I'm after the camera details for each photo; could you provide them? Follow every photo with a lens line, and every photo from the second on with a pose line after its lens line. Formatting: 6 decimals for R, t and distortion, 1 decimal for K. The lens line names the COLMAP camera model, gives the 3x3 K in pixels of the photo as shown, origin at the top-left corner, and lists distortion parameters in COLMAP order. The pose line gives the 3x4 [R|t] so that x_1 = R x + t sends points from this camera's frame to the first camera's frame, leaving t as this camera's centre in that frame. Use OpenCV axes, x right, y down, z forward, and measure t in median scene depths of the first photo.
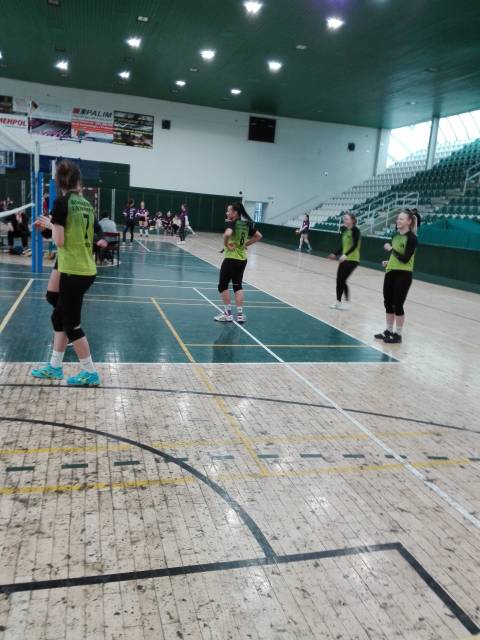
lens RADIAL K [[533.2, 0, 249.4], [0, 533.2, 321.7], [0, 0, 1]] dist [0.079600, -0.149345]
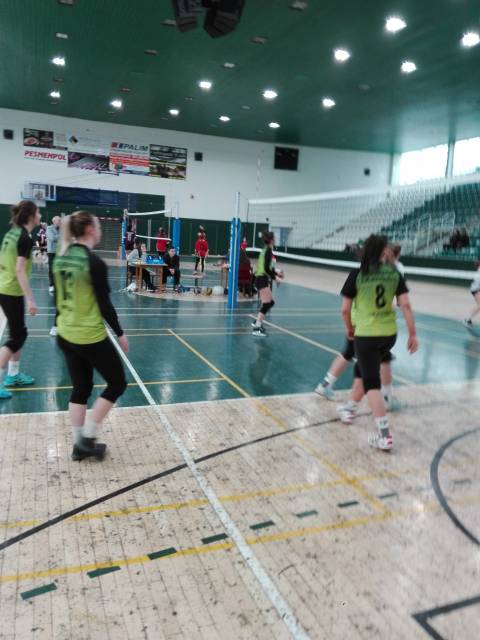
lens RADIAL K [[533.2, 0, 235.0], [0, 533.2, 324.5], [0, 0, 1]] dist [0.079600, -0.149345]
pose [[0.998256, -0.034704, 0.047763, -0.182199], [0.036236, 0.998844, -0.031583, -0.005182], [-0.046611, 0.033259, 0.998359, -0.043683]]
